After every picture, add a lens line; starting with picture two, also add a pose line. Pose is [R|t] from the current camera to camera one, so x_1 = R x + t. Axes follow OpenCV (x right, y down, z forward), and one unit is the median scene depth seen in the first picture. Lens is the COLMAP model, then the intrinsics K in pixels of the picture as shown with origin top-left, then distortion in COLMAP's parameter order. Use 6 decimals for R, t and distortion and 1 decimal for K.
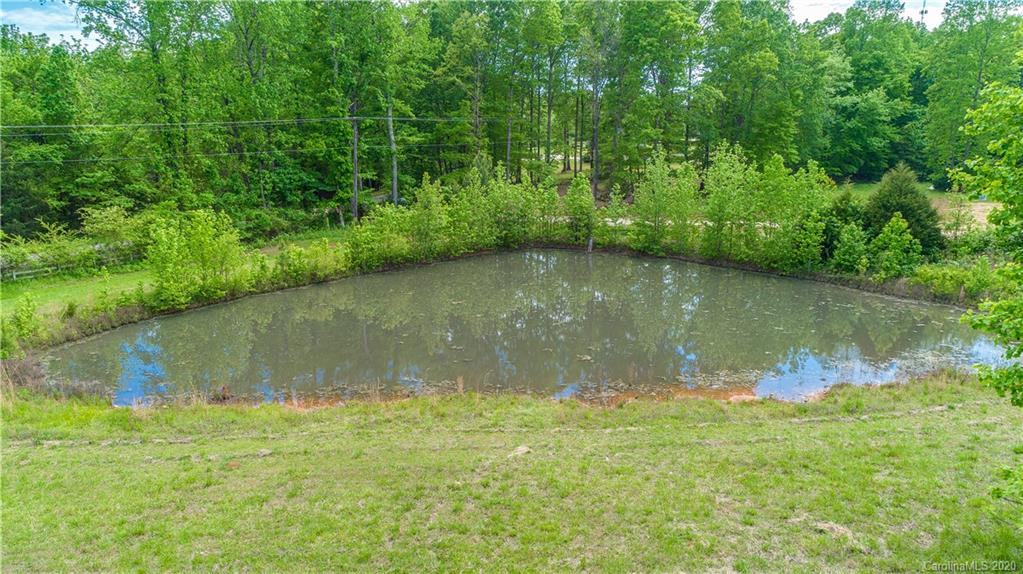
lens RADIAL K [[696.9, 0, 515.2], [0, 696.9, 266.9], [0, 0, 1]] dist [0.019907, 0.001342]
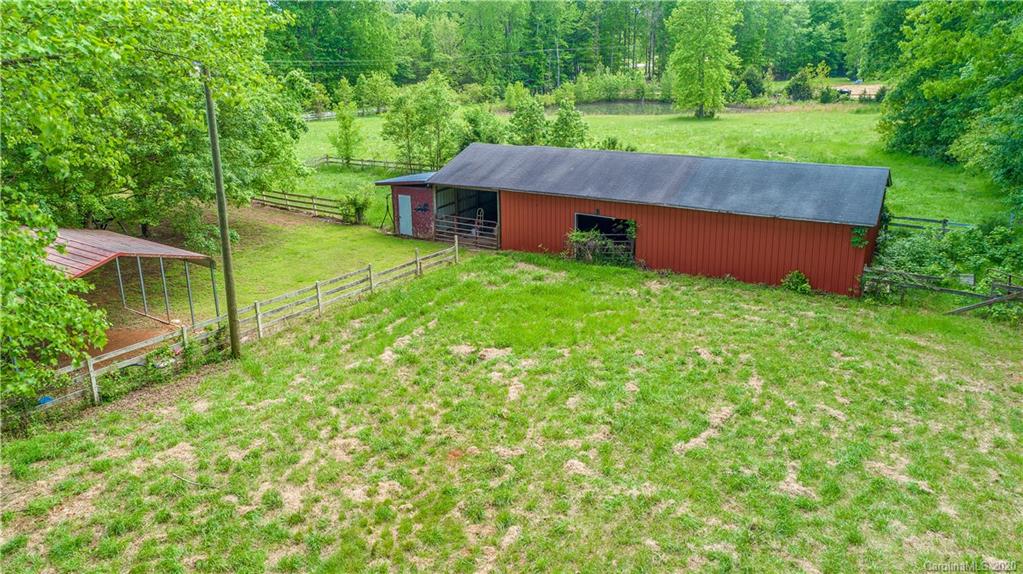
lens RADIAL K [[696.9, 0, 515.2], [0, 696.9, 266.9], [0, 0, 1]] dist [0.019907, 0.001342]
pose [[0.990221, 0.024744, -0.137299, 0.009936], [-0.009174, 0.993564, 0.112897, 0.252113], [0.139209, -0.110534, 0.984075, -1.410972]]
